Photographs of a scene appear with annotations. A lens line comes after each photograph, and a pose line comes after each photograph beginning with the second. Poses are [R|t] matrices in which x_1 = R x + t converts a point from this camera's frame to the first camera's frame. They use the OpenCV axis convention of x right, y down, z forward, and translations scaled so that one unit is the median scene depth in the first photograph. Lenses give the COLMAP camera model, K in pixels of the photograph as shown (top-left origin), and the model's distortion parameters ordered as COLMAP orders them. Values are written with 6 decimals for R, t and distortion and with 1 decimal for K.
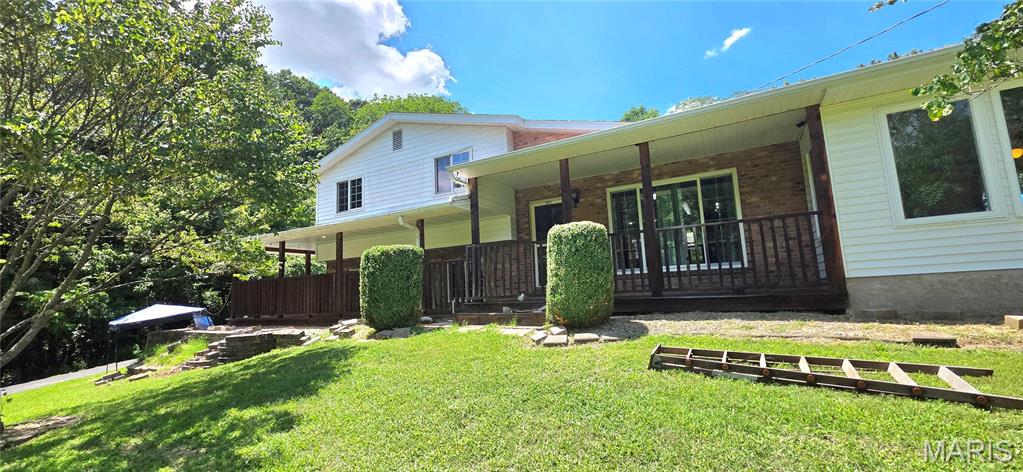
lens RADIAL K [[409.1, 0, 509.6], [0, 409.1, 234.1], [0, 0, 1]] dist [0.001321, 0.000165]
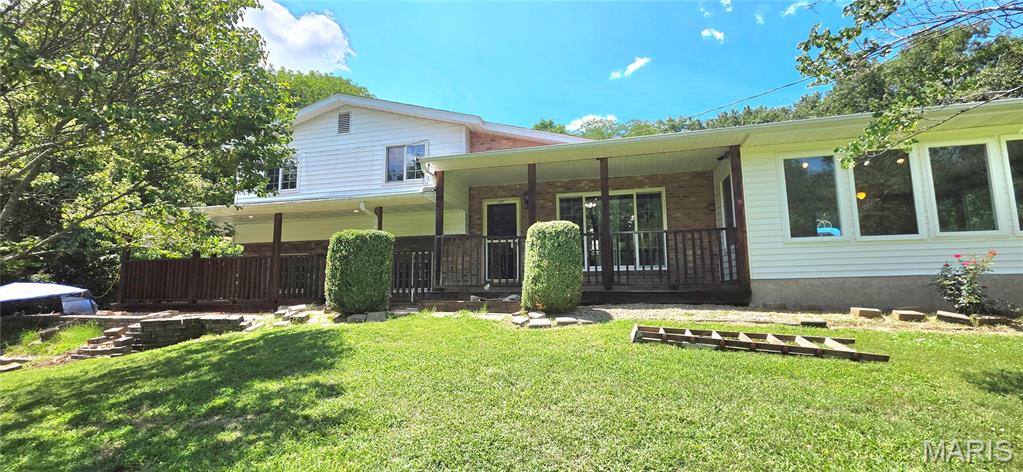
lens RADIAL K [[409.1, 0, 513.8], [0, 409.1, 233.5], [0, 0, 1]] dist [0.001321, 0.000165]
pose [[0.964642, 0.071821, 0.253589, -0.197039], [-0.070983, 0.997400, -0.012468, 0.023331], [-0.253825, -0.005973, 0.967232, -0.059505]]
